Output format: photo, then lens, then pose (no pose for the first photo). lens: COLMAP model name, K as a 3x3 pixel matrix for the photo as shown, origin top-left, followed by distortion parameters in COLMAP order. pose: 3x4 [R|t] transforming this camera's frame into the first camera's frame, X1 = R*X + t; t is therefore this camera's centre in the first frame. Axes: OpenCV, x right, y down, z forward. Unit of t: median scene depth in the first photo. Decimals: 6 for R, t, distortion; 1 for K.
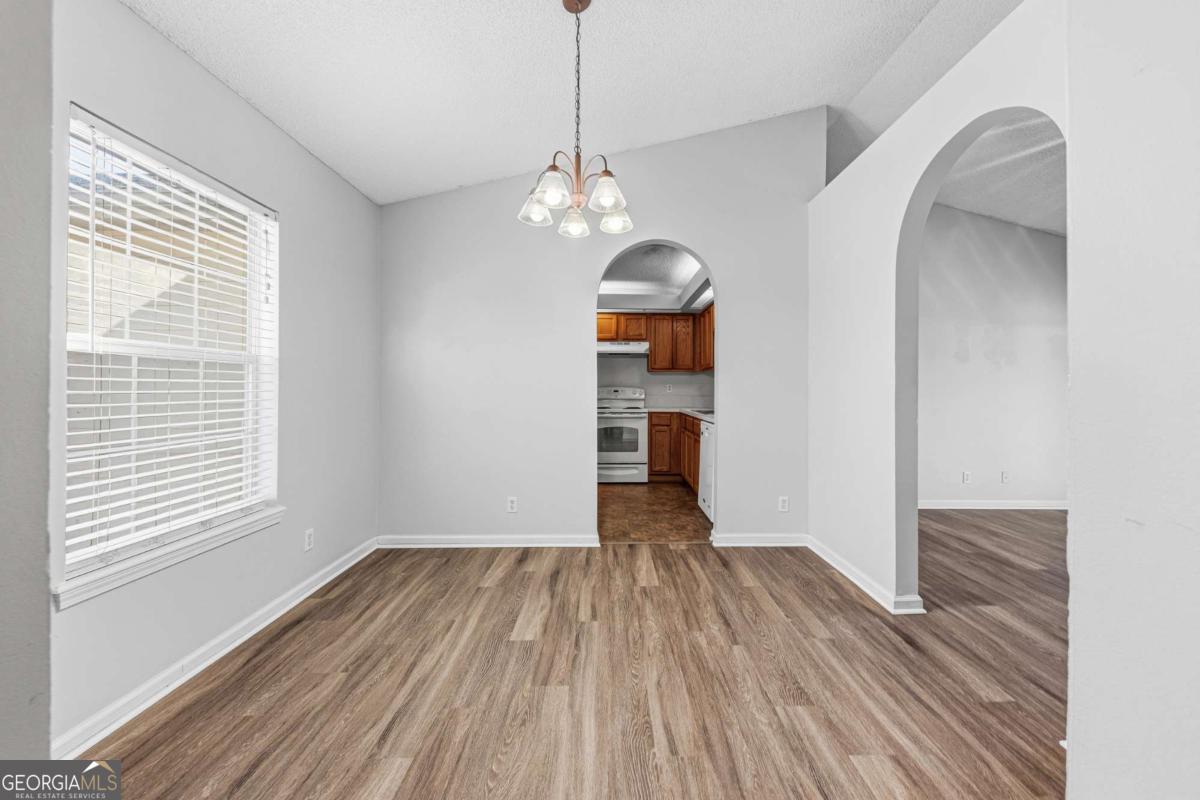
lens RADIAL K [[446.0, 0, 614.9], [0, 446.0, 388.2], [0, 0, 1]] dist [0.003339, -0.000797]
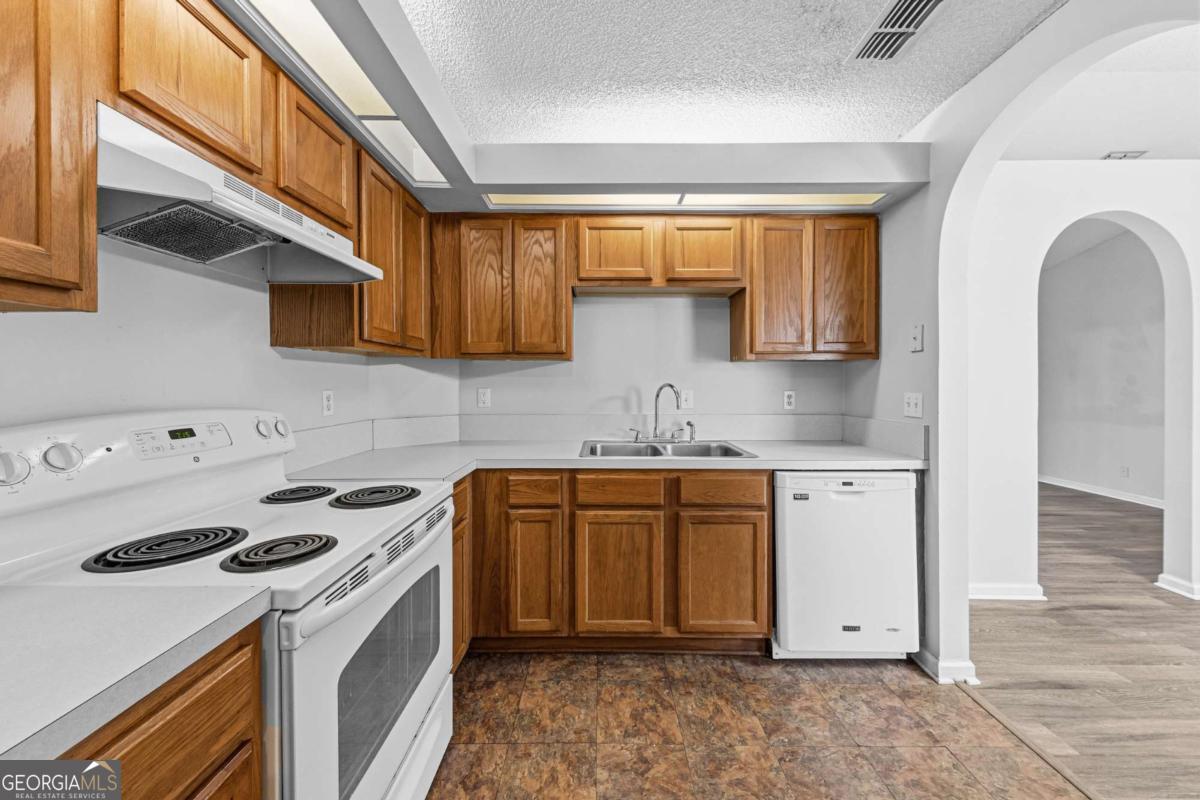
lens RADIAL K [[414.8, 0, 601.2], [0, 414.8, 382.2], [0, 0, 1]] dist [0.007412, -0.001811]
pose [[0.022914, -0.002505, 0.999734, -0.381356], [-0.001638, 0.999995, 0.002543, -0.035184], [-0.999736, -0.001696, 0.022910, 1.767768]]
